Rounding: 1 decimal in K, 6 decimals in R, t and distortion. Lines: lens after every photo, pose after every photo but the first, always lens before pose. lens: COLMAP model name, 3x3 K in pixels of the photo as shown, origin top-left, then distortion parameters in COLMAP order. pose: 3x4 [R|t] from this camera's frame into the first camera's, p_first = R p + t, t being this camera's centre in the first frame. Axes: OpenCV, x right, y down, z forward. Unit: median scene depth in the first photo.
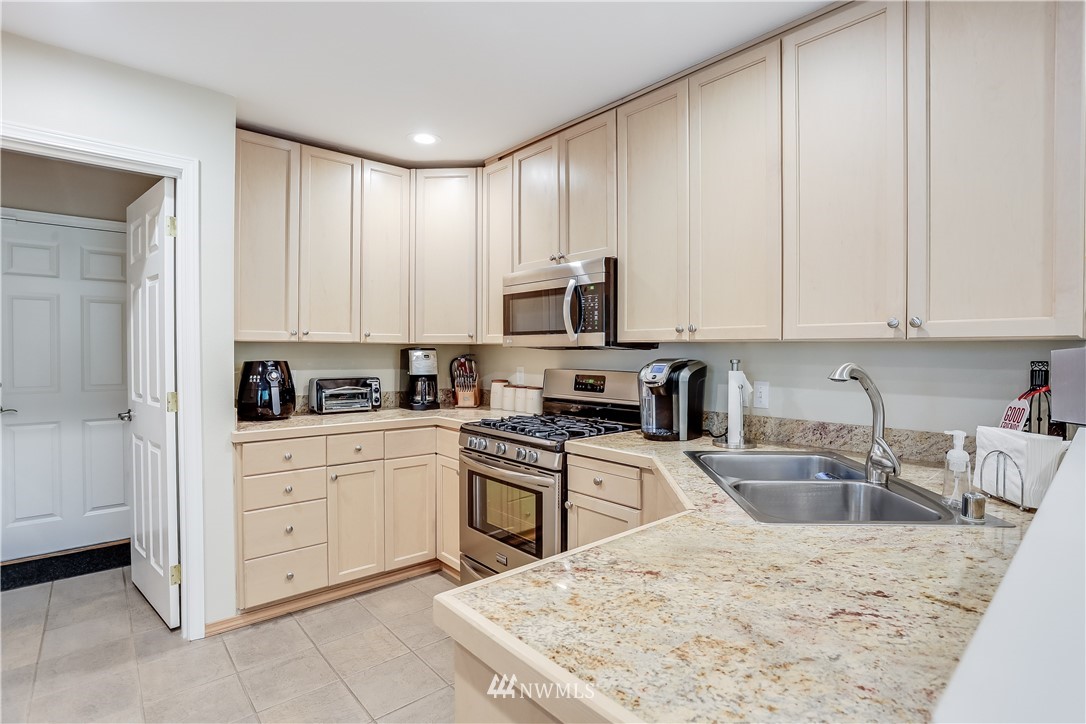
lens RADIAL K [[531.0, 0, 548.2], [0, 531.0, 360.1], [0, 0, 1]] dist [-0.072814, 0.035144]
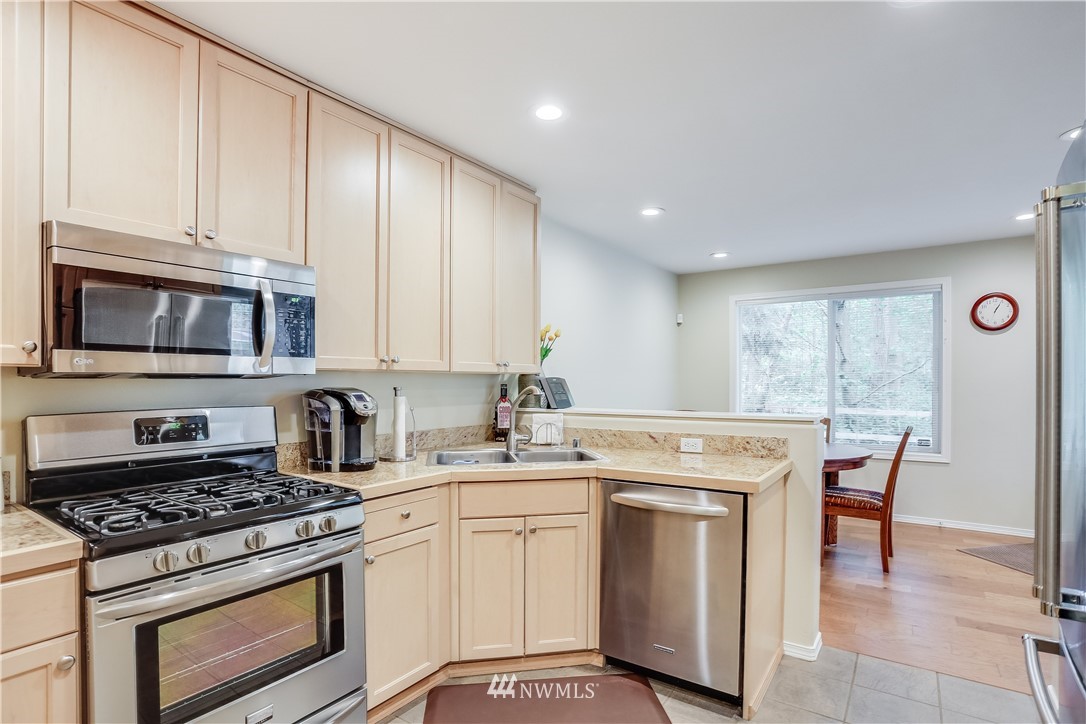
lens RADIAL K [[541.0, 0, 547.3], [0, 541.0, 387.2], [0, 0, 1]] dist [-0.079300, 0.034874]
pose [[-0.236027, -0.018408, 0.971572, -0.679392], [0.015897, 0.999614, 0.022801, -0.016692], [-0.971617, 0.020826, -0.235643, 0.726459]]
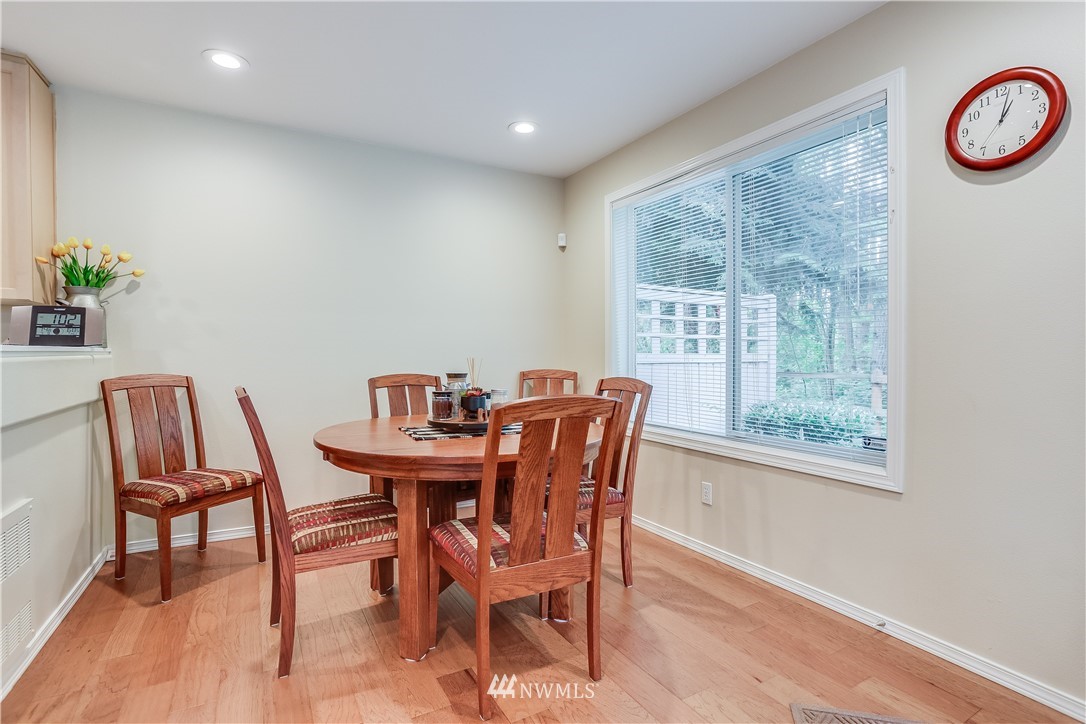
lens RADIAL K [[531.0, 0, 548.2], [0, 531.0, 360.1], [0, 0, 1]] dist [-0.072814, 0.035144]
pose [[0.200588, -0.018621, 0.979499, -0.181706], [0.017562, 0.999727, 0.015409, 0.079972], [-0.979518, 0.014111, 0.200860, -0.552433]]
